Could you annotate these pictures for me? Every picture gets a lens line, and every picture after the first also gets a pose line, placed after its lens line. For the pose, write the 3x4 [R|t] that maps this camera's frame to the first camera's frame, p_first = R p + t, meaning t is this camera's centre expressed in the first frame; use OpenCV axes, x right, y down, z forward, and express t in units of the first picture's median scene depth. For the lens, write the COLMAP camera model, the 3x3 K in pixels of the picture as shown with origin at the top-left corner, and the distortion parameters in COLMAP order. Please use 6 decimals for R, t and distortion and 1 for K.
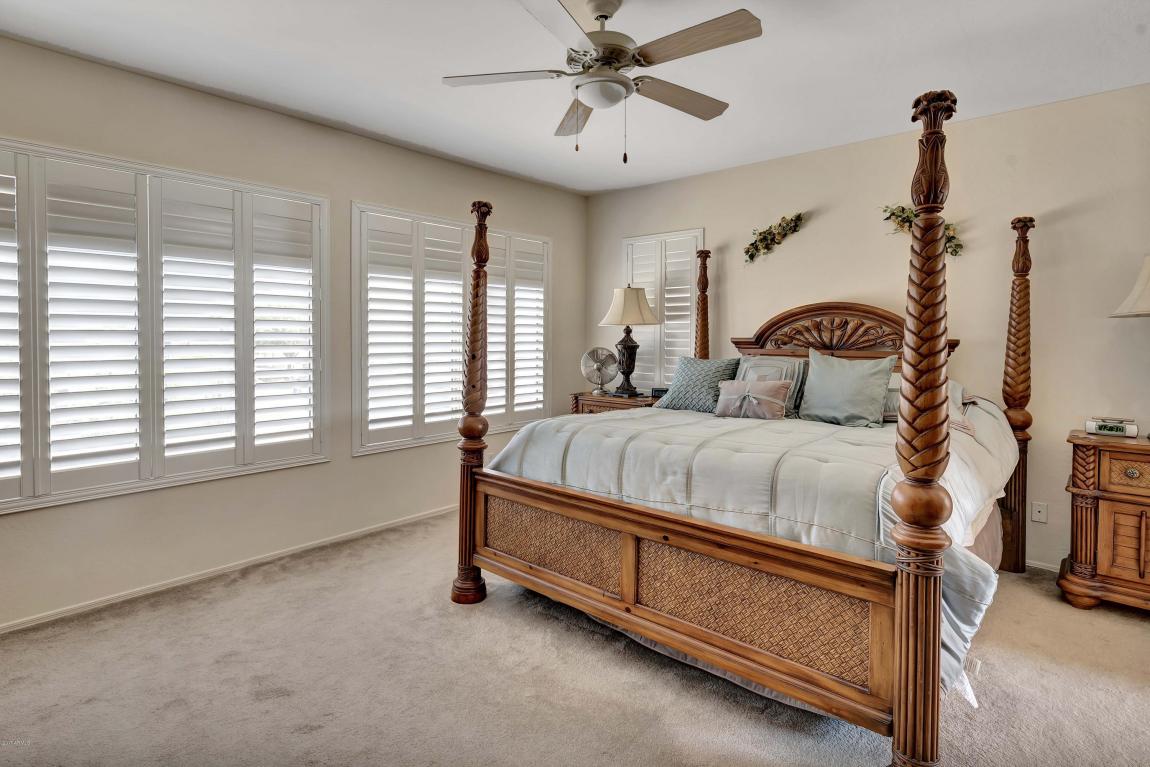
lens RADIAL K [[566.7, 0, 576.0], [0, 566.7, 351.1], [0, 0, 1]] dist [0.000445, 0.000046]
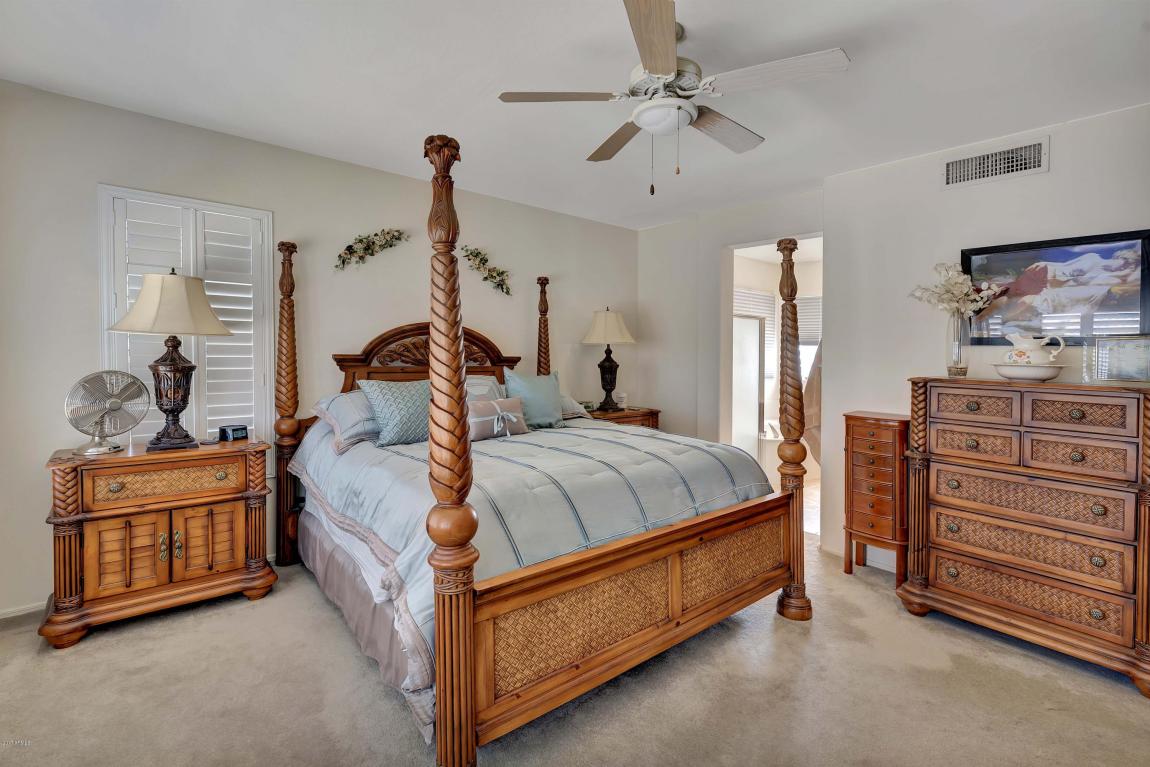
lens RADIAL K [[528.5, 0, 575.9], [0, 528.5, 364.3], [0, 0, 1]] dist [-0.063249, 0.000081]
pose [[0.142142, -0.014142, 0.989745, -0.444080], [0.014982, 0.999814, 0.012134, -0.014417], [-0.989733, 0.013103, 0.142328, 0.539843]]
